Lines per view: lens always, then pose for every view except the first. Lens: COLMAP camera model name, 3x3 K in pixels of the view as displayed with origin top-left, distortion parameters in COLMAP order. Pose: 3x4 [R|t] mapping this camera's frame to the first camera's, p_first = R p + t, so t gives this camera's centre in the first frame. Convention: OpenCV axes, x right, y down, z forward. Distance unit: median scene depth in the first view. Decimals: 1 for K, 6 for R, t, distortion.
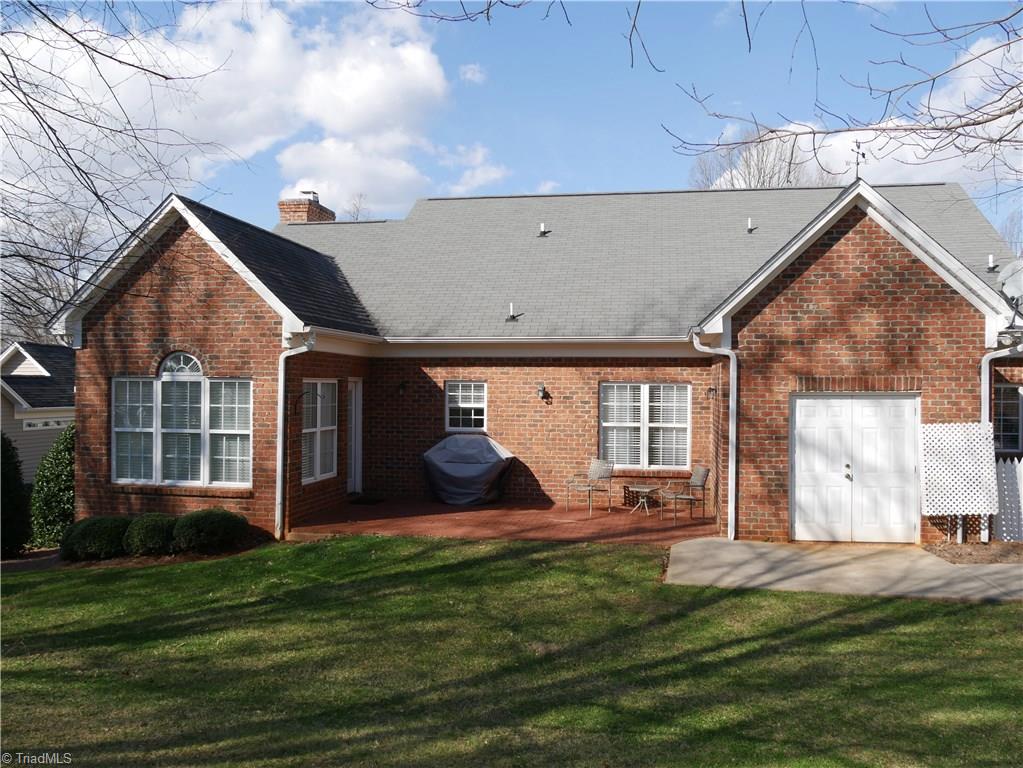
lens RADIAL K [[844.8, 0, 506.1], [0, 844.8, 387.8], [0, 0, 1]] dist [-0.059472, 0.014380]
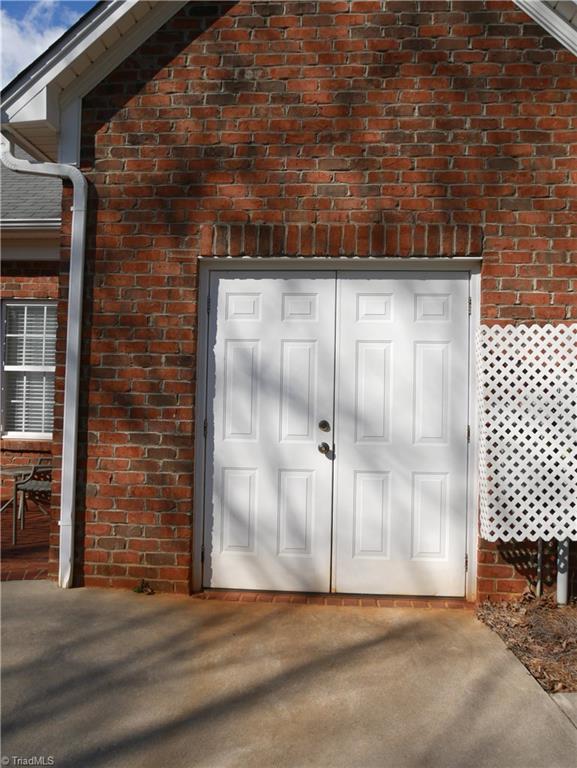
lens RADIAL K [[634.3, 0, 288.5], [0, 634.3, 384.0], [0, 0, 1]] dist [-0.059472, 0.014380]
pose [[0.994414, 0.020420, 0.103556, 0.354222], [-0.018077, 0.999560, -0.023510, 0.079793], [-0.103990, 0.021507, 0.994346, 0.662653]]
